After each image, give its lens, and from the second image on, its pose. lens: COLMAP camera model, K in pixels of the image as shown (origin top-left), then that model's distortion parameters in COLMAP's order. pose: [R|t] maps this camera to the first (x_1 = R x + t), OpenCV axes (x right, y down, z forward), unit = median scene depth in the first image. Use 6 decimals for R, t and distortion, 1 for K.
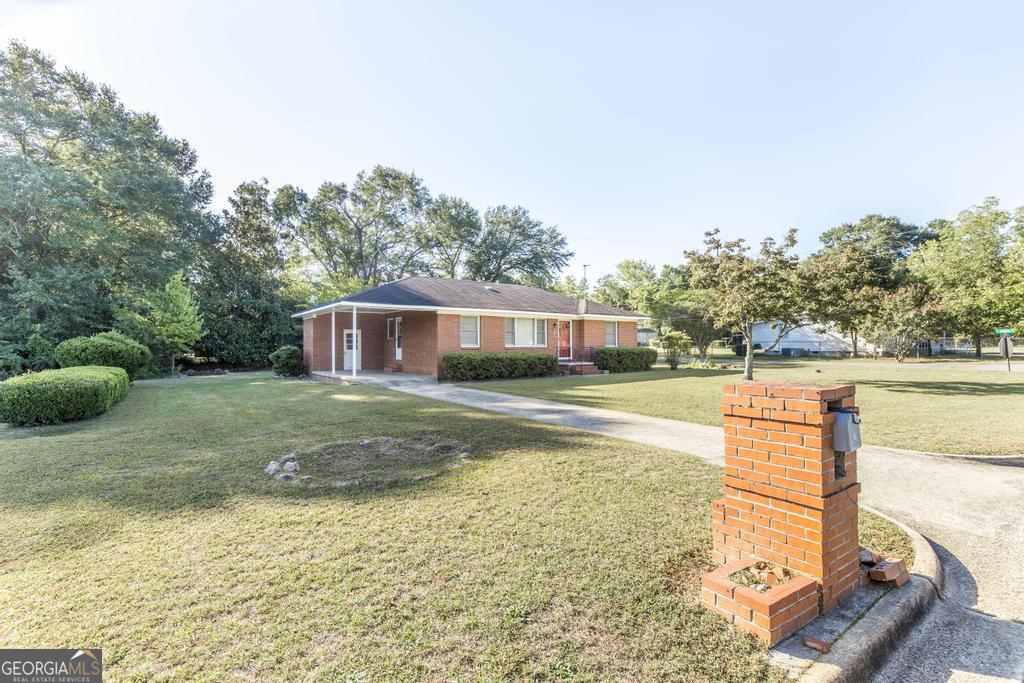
lens RADIAL K [[463.8, 0, 511.8], [0, 463.8, 343.4], [0, 0, 1]] dist [0.001966, 0.000116]
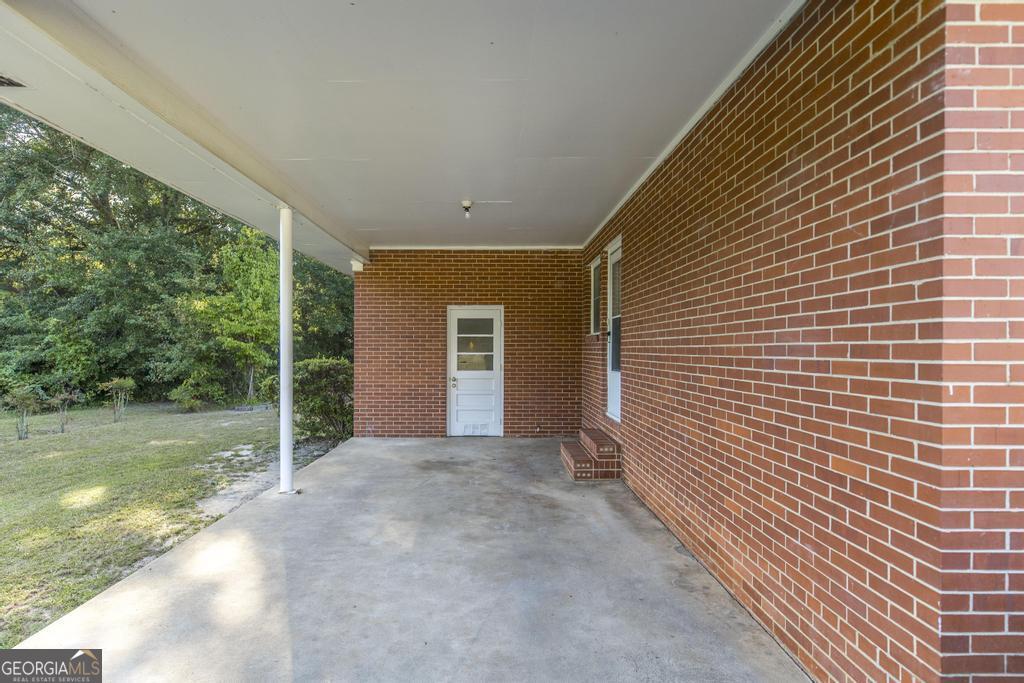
lens RADIAL K [[497.1, 0, 509.1], [0, 497.1, 345.7], [0, 0, 1]] dist [0.001058, 0.000812]
pose [[0.834415, -0.000579, -0.551137, -0.147351], [0.000703, 1.000000, 0.000014, -0.003293], [0.551137, -0.000399, 0.834415, 0.751806]]
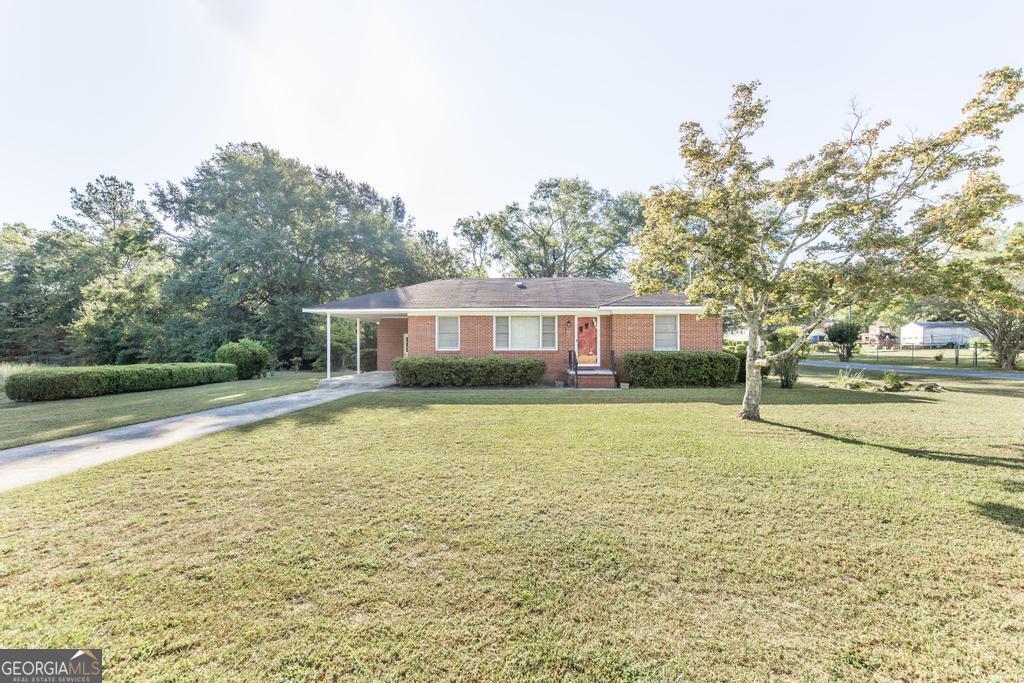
lens RADIAL K [[410.7, 0, 507.6], [0, 410.7, 343.0], [0, 0, 1]] dist [0.009485, 0.000354]
pose [[0.794468, -0.004889, -0.607287, 0.438876], [0.006062, 0.999982, -0.000120, -0.005374], [0.607276, -0.003586, 0.794483, 0.371181]]
